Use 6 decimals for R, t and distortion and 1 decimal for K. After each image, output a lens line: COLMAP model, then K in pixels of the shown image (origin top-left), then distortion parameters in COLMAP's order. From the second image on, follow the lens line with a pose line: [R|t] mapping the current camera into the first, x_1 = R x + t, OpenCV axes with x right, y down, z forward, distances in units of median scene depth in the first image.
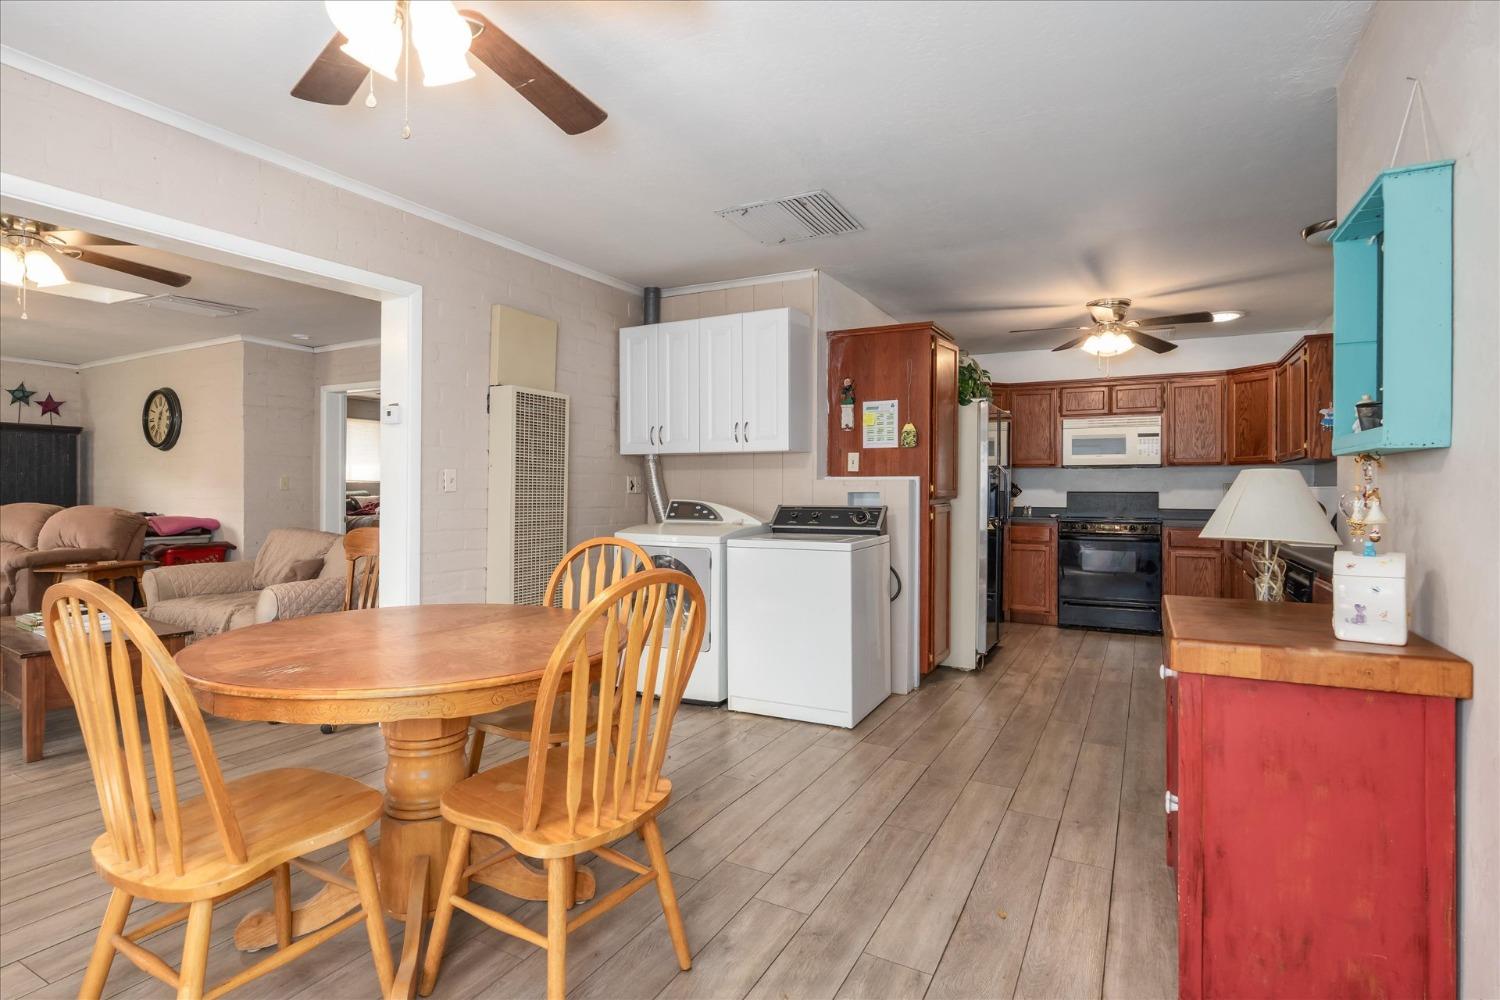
lens RADIAL K [[740.1, 0, 752.7], [0, 740.1, 487.4], [0, 0, 1]] dist [-0.001928, -0.000757]
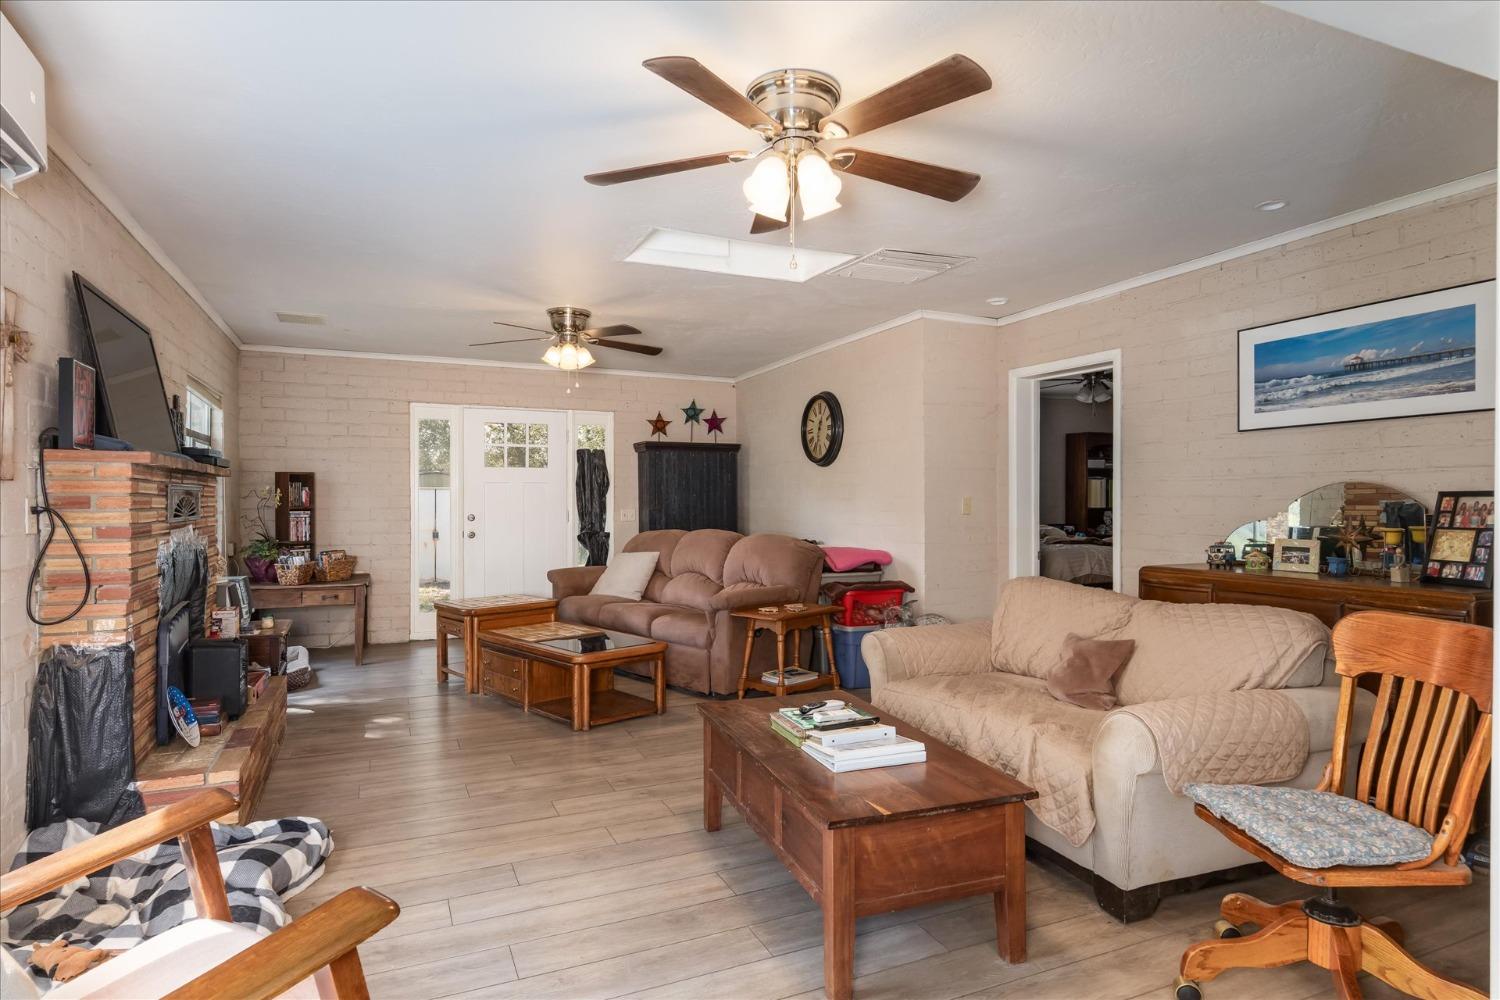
lens RADIAL K [[837.3, 0, 754.2], [0, 837.3, 501.2], [0, 0, 1]] dist [-0.004548, -0.000944]
pose [[0.791590, -0.005137, -0.611031, -0.400794], [0.006283, 0.999980, -0.000268, -0.015388], [0.611021, -0.003627, 0.791606, 0.285707]]
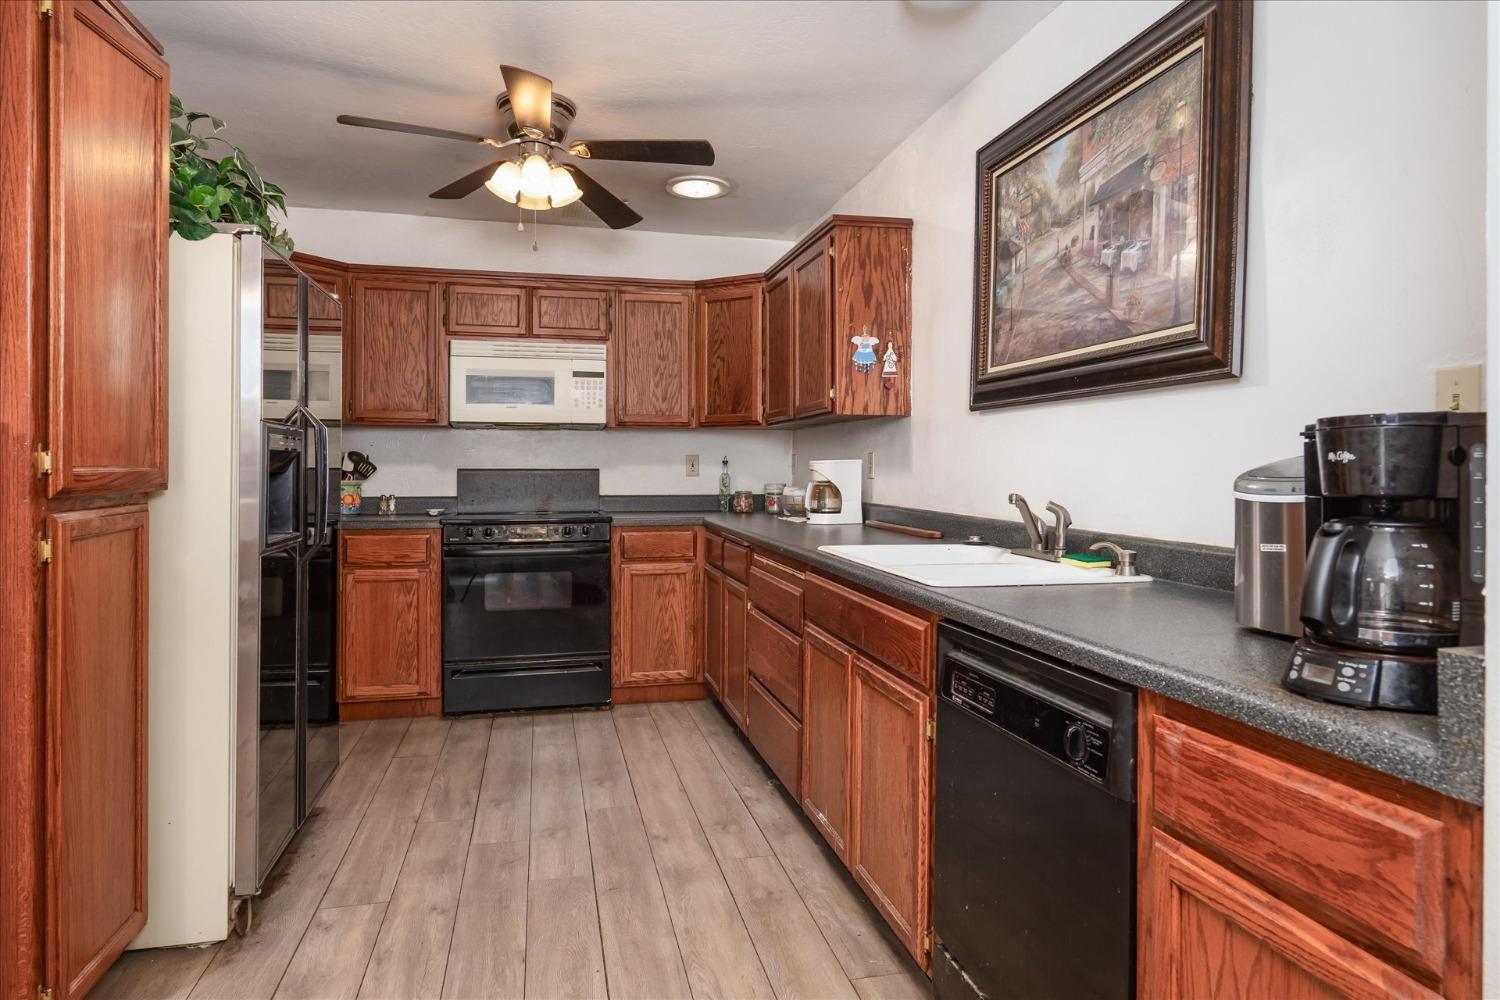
lens RADIAL K [[889.7, 0, 750.4], [0, 889.7, 471.3], [0, 0, 1]] dist [-0.001815, -0.000448]
pose [[0.749898, -0.005871, 0.661527, 0.192513], [-0.000406, 0.999956, 0.009335, 0.001392], [-0.661553, -0.007270, 0.749863, 0.461051]]
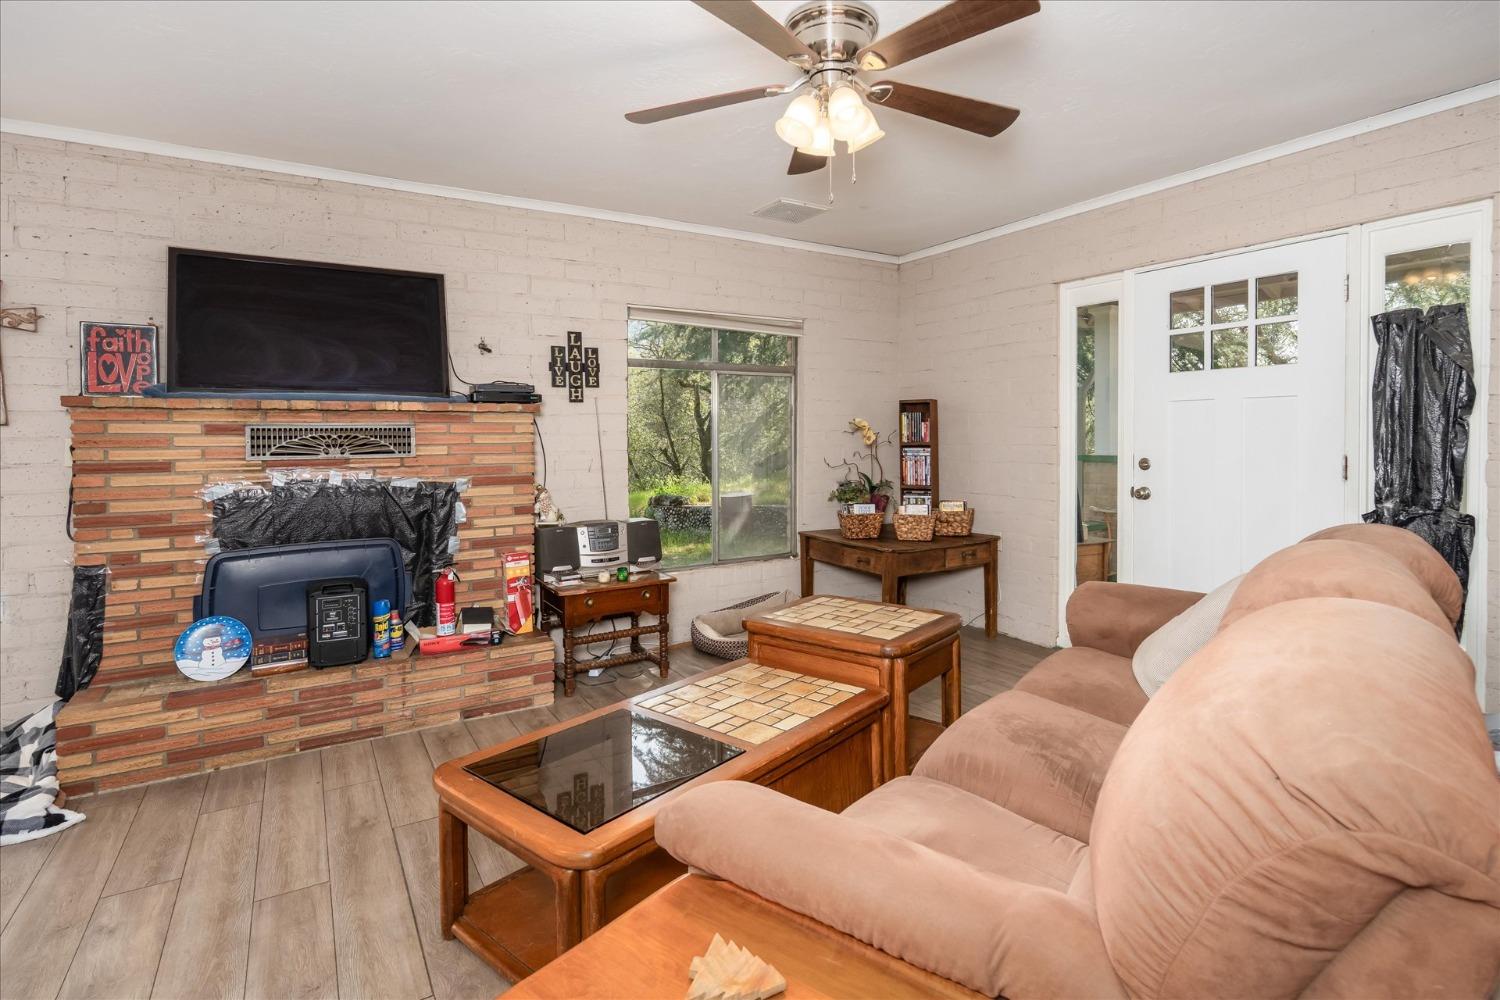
lens RADIAL K [[747.2, 0, 749.7], [0, 747.2, 448.1], [0, 0, 1]] dist [-0.002229, -0.000312]
pose [[-0.509366, 0.011830, -0.860469, -0.858633], [0.006072, 0.999930, 0.010152, -0.015487], [0.860529, -0.000054, -0.509402, 1.212346]]
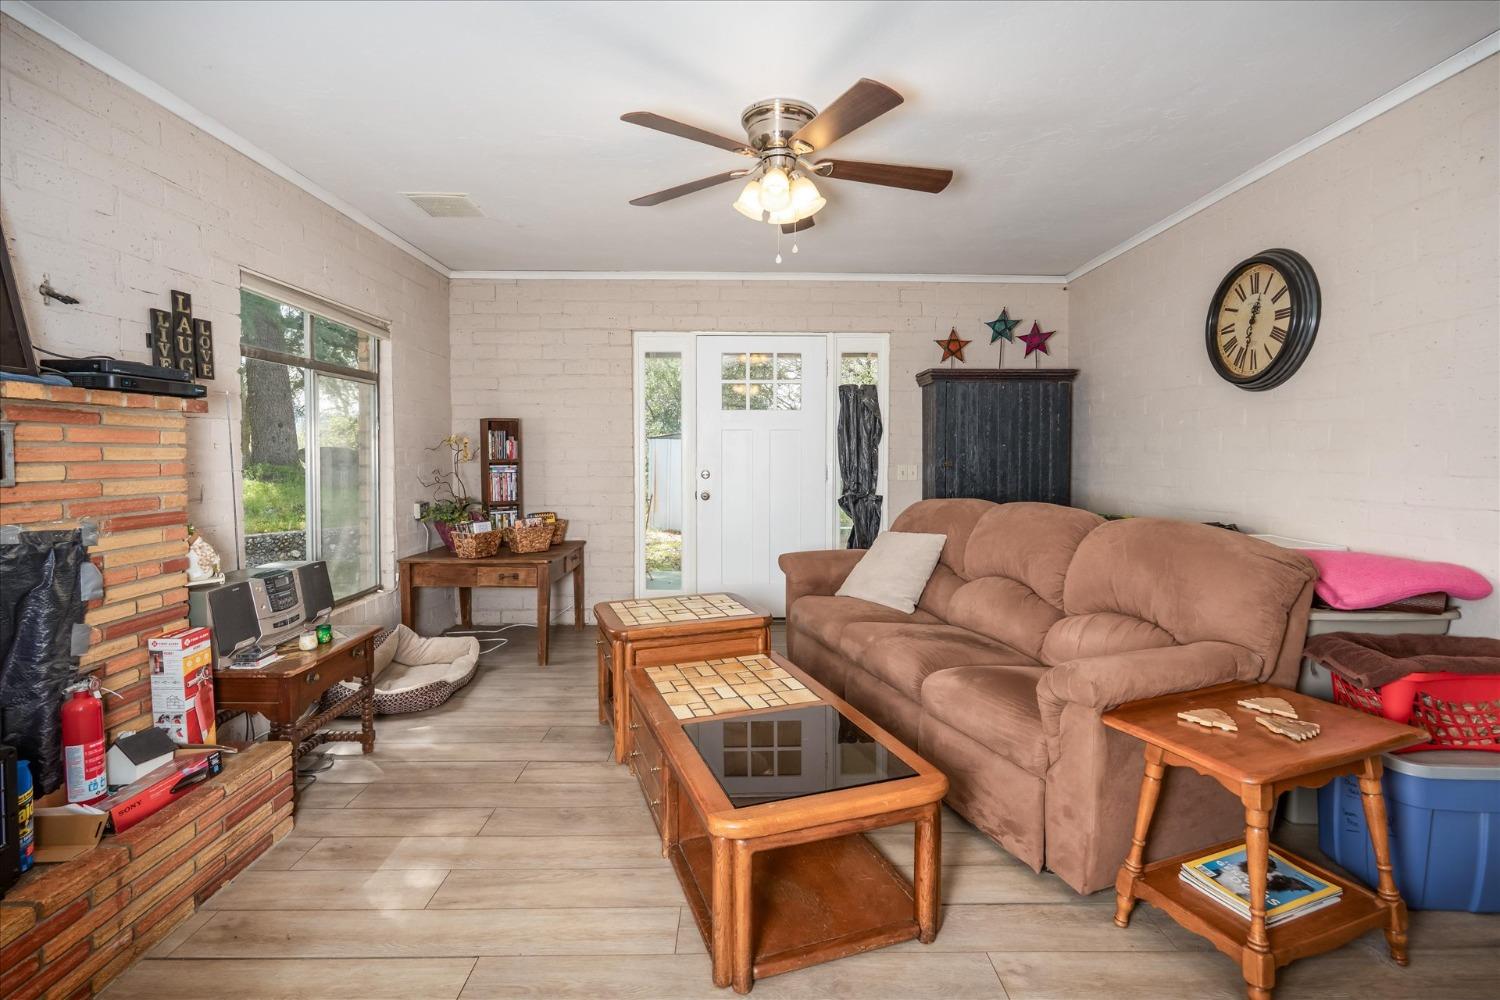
lens RADIAL K [[697.2, 0, 749.0], [0, 697.2, 481.9], [0, 0, 1]] dist [-0.001778, 0.000375]
pose [[0.481778, 0.030530, -0.875761, -0.823286], [0.004414, 0.999296, 0.037264, -0.015392], [0.876282, -0.021819, 0.481304, 0.743020]]
